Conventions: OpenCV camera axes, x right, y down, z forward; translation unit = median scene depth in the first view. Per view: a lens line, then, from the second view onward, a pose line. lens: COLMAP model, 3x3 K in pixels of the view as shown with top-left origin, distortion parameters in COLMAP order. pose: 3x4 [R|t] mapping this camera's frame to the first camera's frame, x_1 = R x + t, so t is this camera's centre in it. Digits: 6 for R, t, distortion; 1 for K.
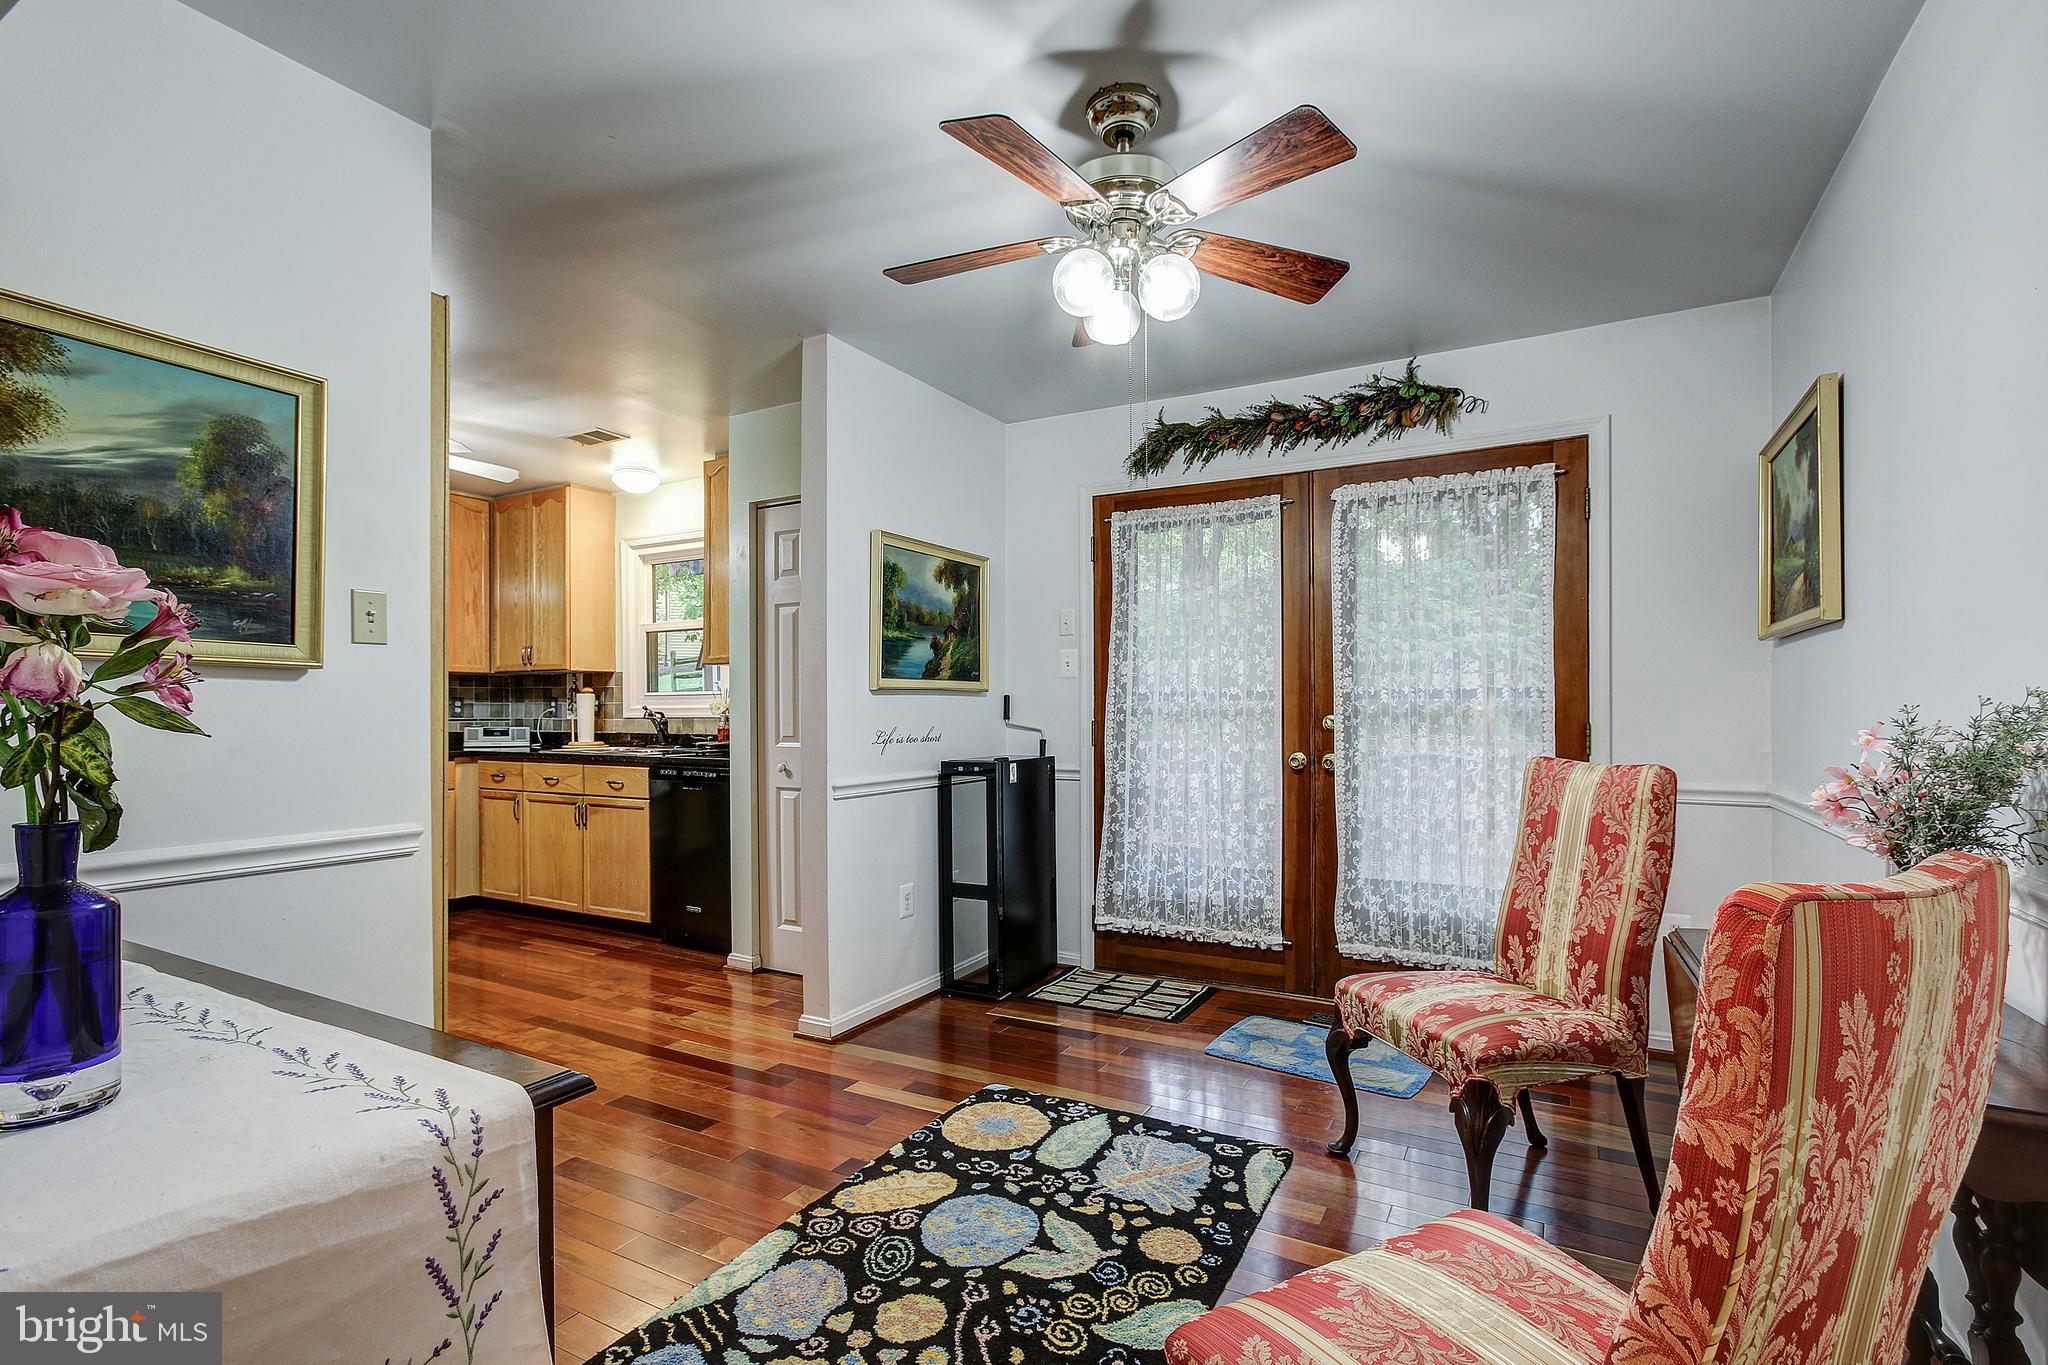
lens RADIAL K [[942.5, 0, 1015.9], [0, 942.5, 711.3], [0, 0, 1]] dist [-0.008894, 0.000377]
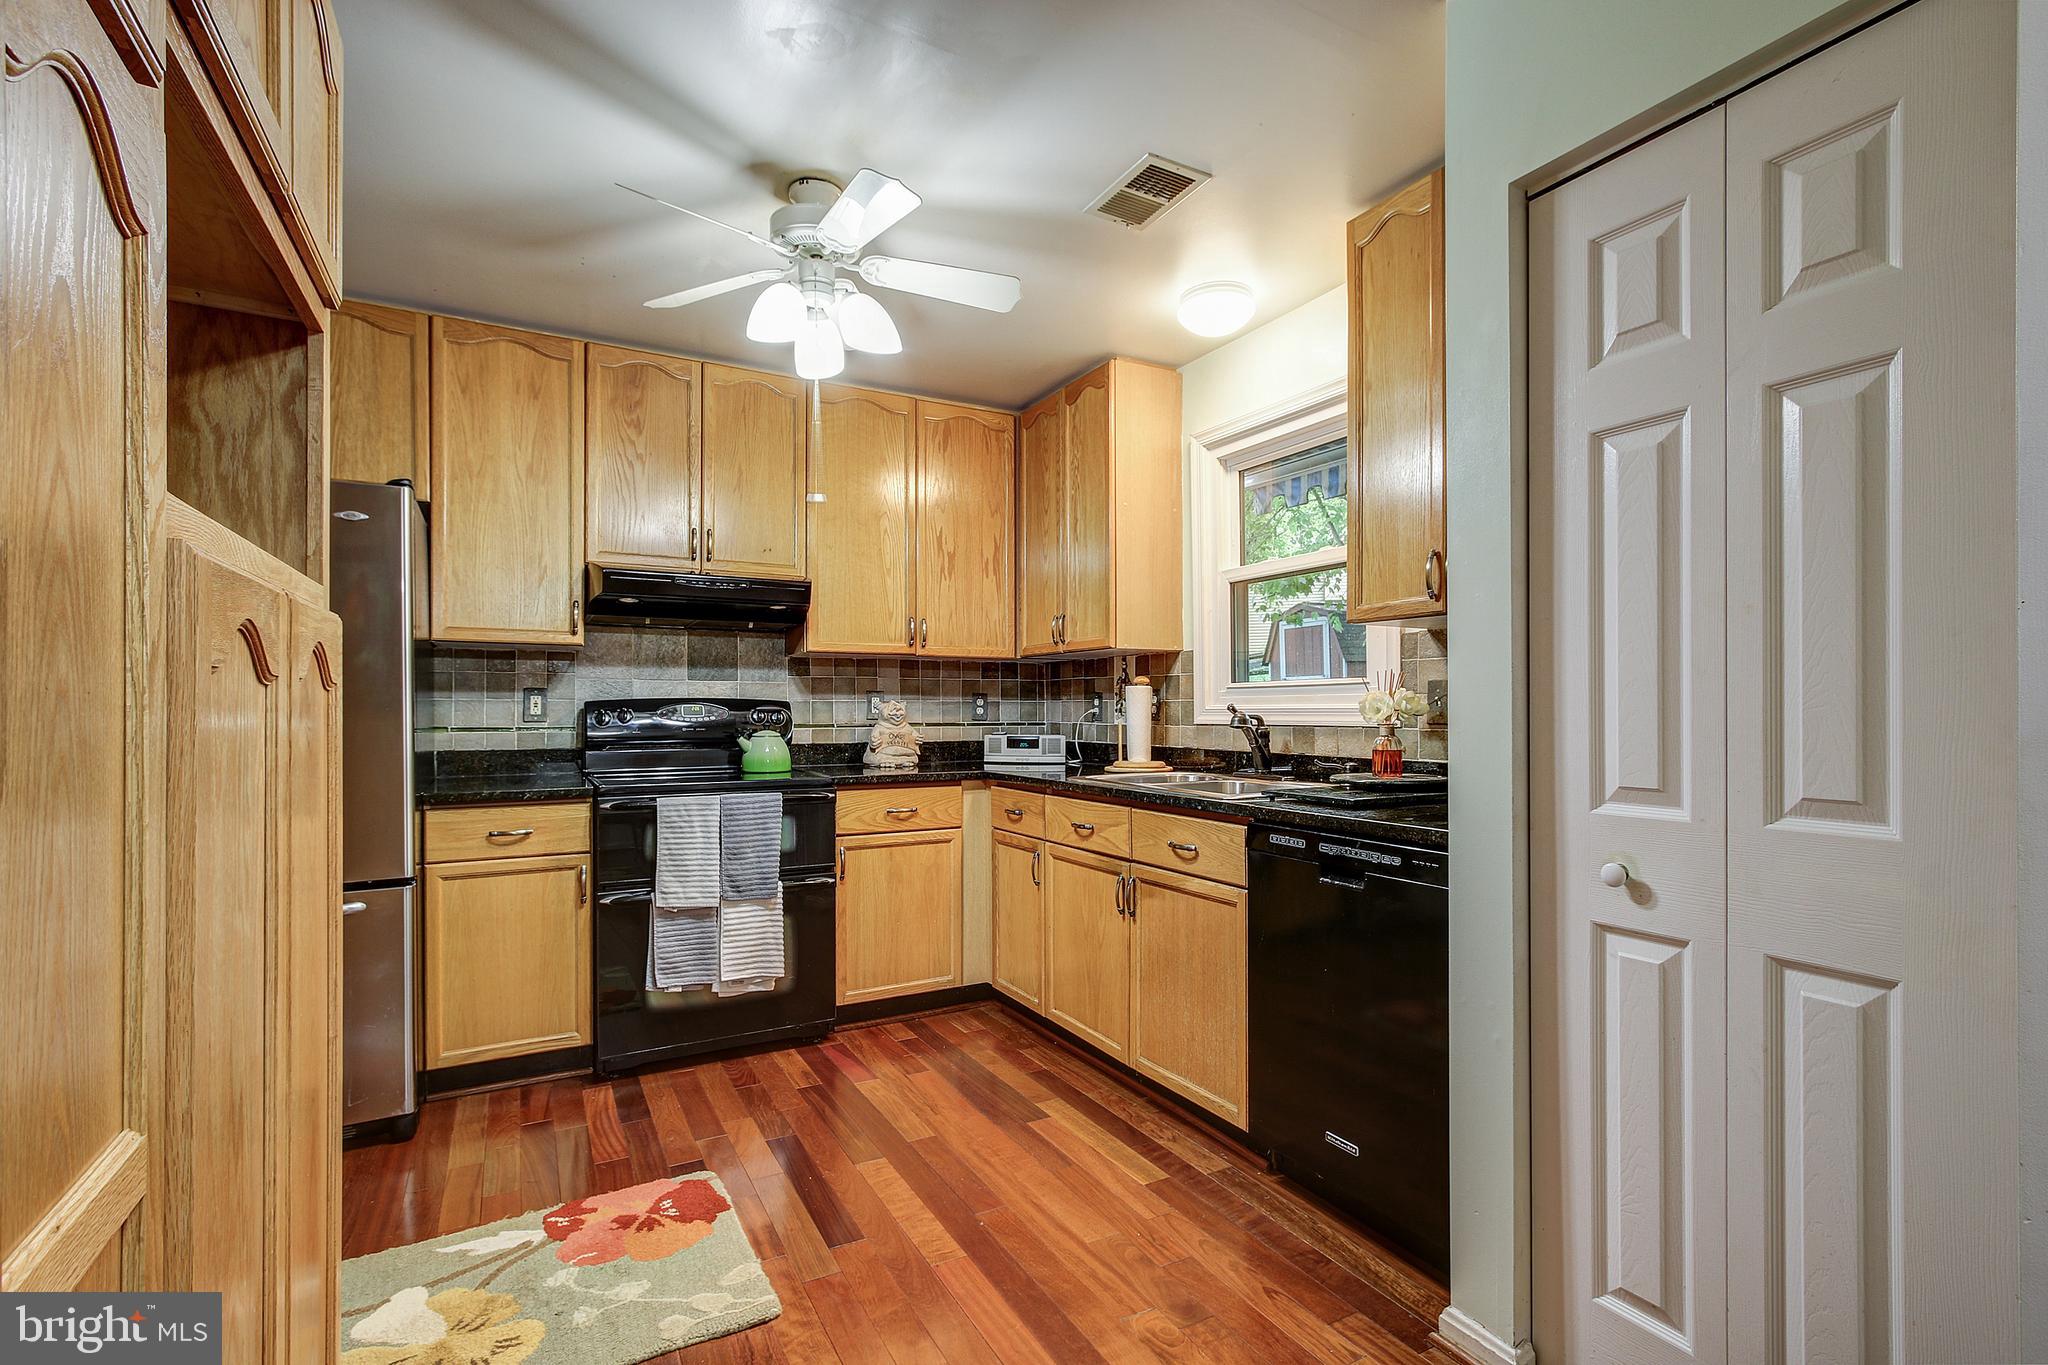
lens RADIAL K [[942.5, 0, 1015.9], [0, 942.5, 711.3], [0, 0, 1]] dist [-0.008894, 0.000377]
pose [[0.840294, 0.002342, -0.542126, -0.185476], [-0.001814, 0.999997, 0.001509, -0.002298], [0.542128, -0.000284, 0.840296, 0.428857]]
